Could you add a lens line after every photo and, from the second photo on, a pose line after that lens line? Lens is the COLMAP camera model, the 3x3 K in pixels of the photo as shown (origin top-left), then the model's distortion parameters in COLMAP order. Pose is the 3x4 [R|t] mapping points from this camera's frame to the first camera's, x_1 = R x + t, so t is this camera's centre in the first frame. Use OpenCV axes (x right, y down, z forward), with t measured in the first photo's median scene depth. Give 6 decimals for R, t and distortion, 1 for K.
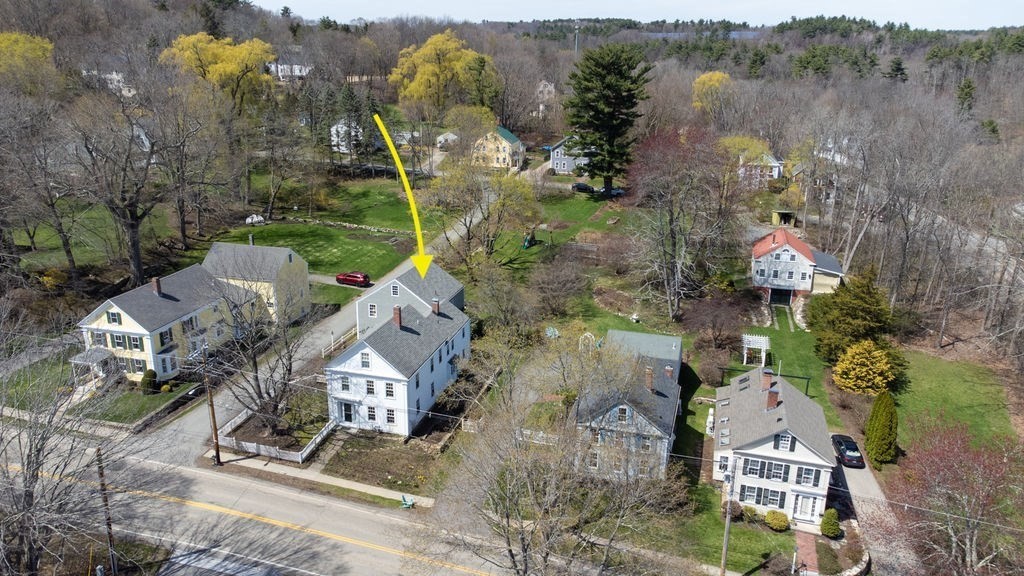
lens RADIAL K [[737.0, 0, 512.5], [0, 737.0, 291.3], [0, 0, 1]] dist [0.052655, -0.006116]
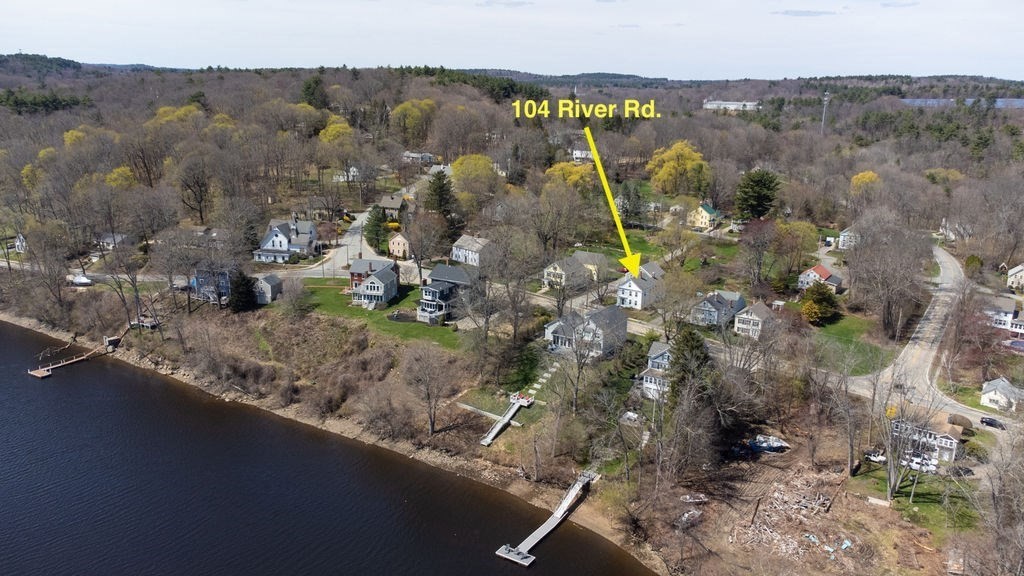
lens RADIAL K [[737.0, 0, 508.8], [0, 737.0, 288.9], [0, 0, 1]] dist [0.052655, -0.006116]
pose [[0.943105, 0.090142, -0.320043, 0.158578], [-0.110883, 0.992715, -0.047146, 0.148179], [0.313462, 0.079951, 0.946229, -1.045641]]
